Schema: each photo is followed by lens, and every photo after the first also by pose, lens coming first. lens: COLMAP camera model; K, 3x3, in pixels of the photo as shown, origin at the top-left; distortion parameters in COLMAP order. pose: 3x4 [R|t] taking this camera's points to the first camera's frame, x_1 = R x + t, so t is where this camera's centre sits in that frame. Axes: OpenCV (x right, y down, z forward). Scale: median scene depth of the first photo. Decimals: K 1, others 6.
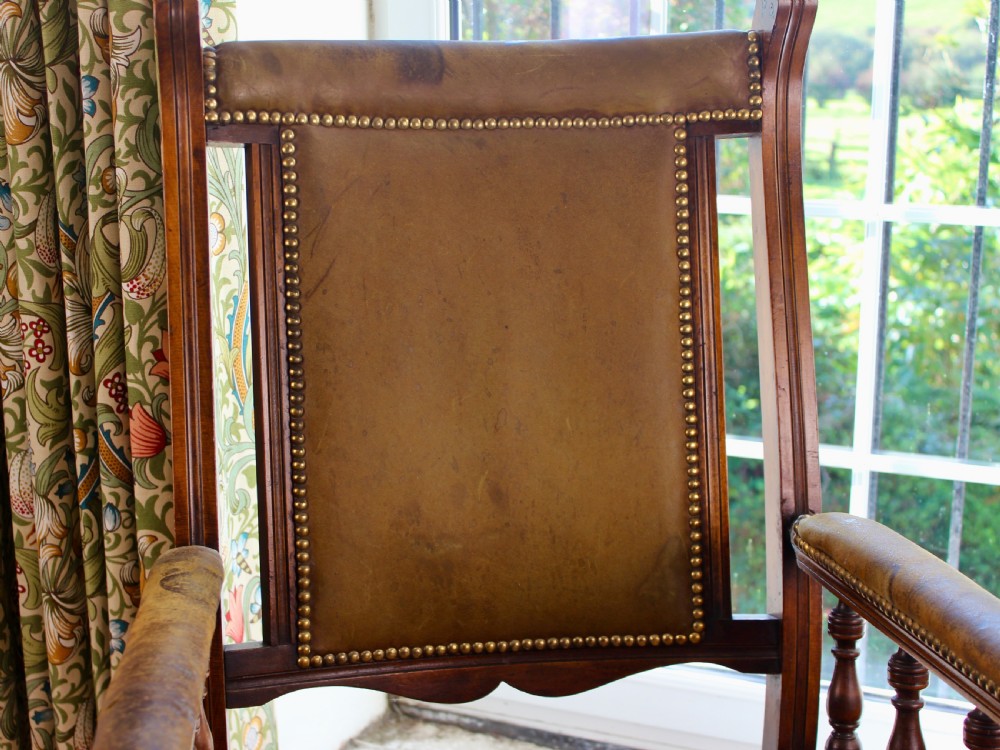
lens RADIAL K [[1555.8, 0, 440.5], [0, 1555.8, 399.3], [0, 0, 1]] dist [-0.046107, 0.074768]
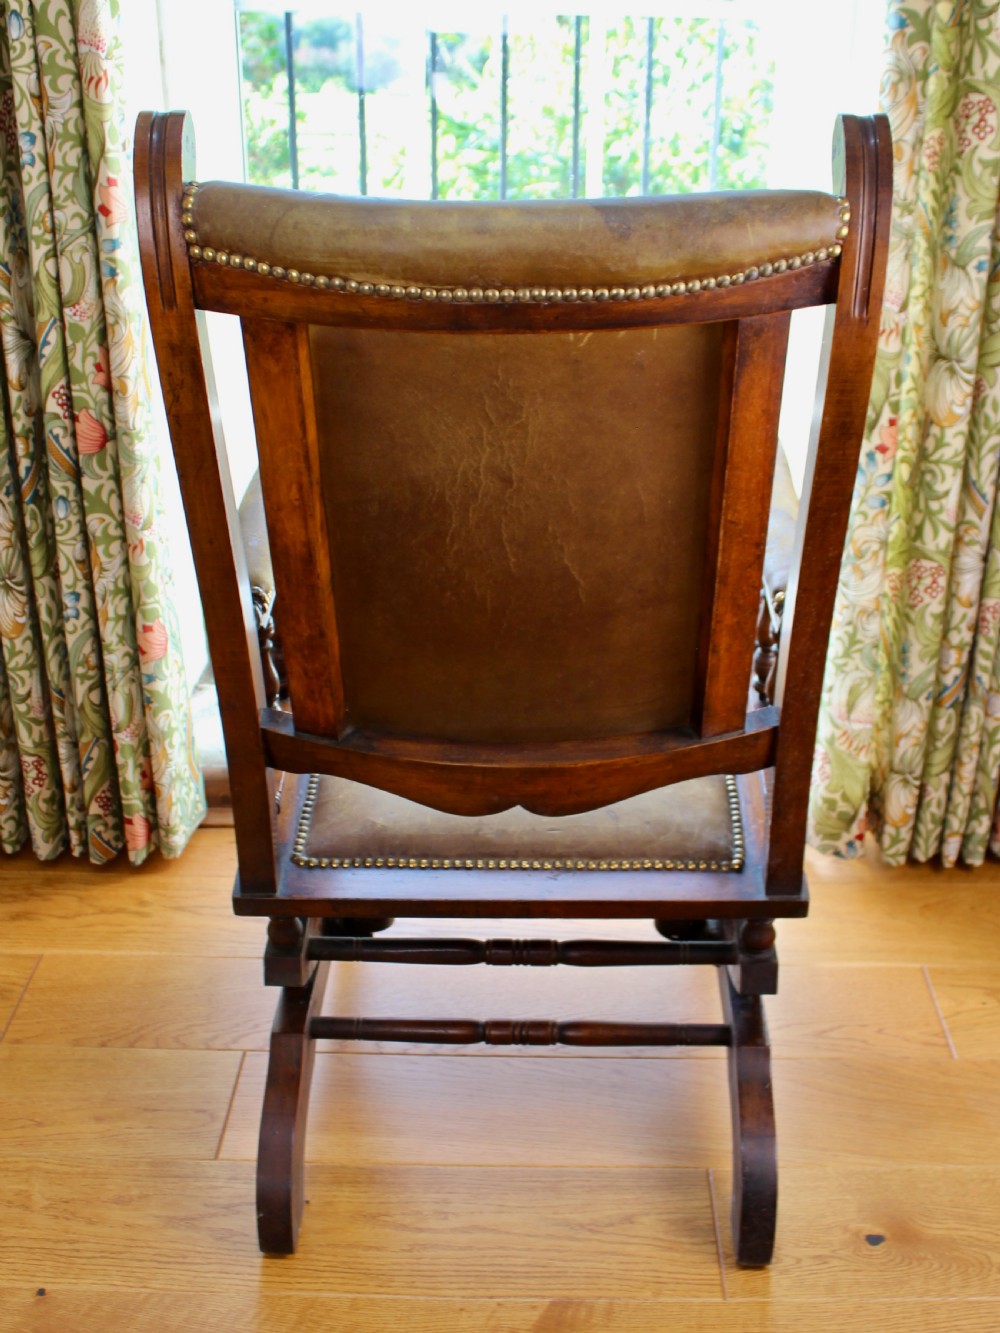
lens RADIAL K [[1574.5, 0, 535.4], [0, 1574.5, 709.1], [0, 0, 1]] dist [-0.162057, 0.200139]
pose [[0.917004, -0.152246, 0.368680, -0.363754], [0.076933, 0.974444, 0.211044, 0.003143], [-0.391389, -0.165165, 0.905282, -0.274510]]
